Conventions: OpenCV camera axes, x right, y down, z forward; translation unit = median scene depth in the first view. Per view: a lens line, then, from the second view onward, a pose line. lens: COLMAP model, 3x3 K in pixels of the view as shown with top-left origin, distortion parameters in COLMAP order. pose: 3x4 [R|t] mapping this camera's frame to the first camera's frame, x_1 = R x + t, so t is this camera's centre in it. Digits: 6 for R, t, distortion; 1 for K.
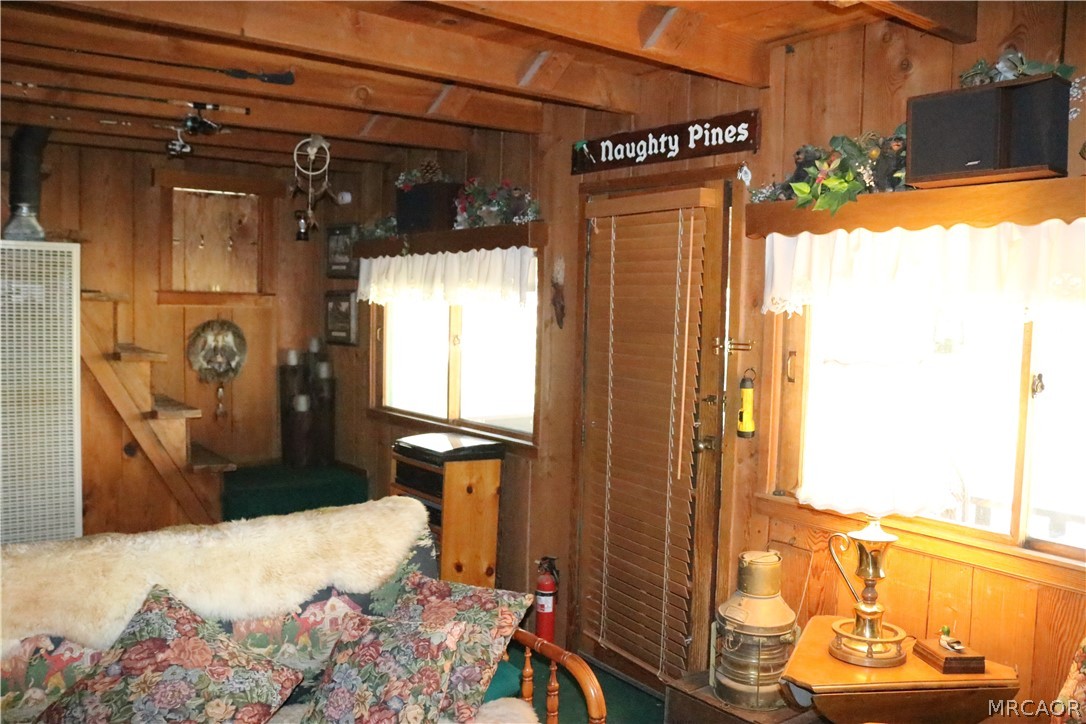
lens RADIAL K [[890.4, 0, 529.6], [0, 890.4, 359.5], [0, 0, 1]] dist [-0.163434, 0.127591]
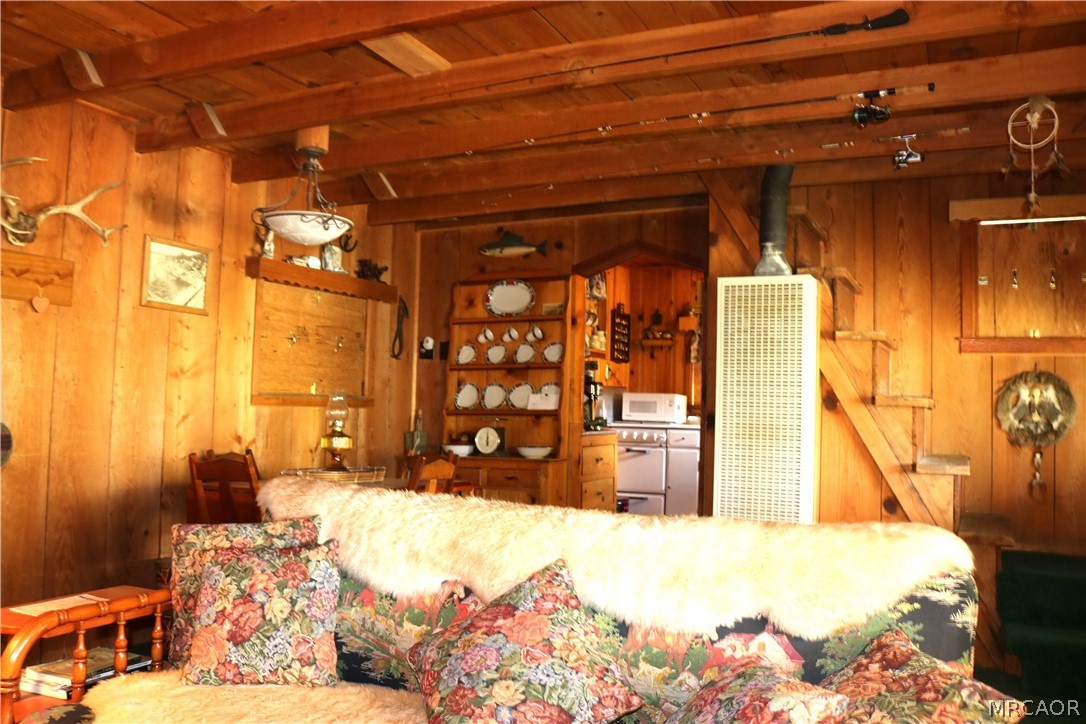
lens RADIAL K [[890.4, 0, 529.6], [0, 890.4, 359.5], [0, 0, 1]] dist [-0.163434, 0.127591]
pose [[0.443102, -0.057706, -0.894612, 0.205032], [-0.071449, 0.992478, -0.099407, 0.077301], [0.893619, 0.107967, 0.435646, 0.284529]]
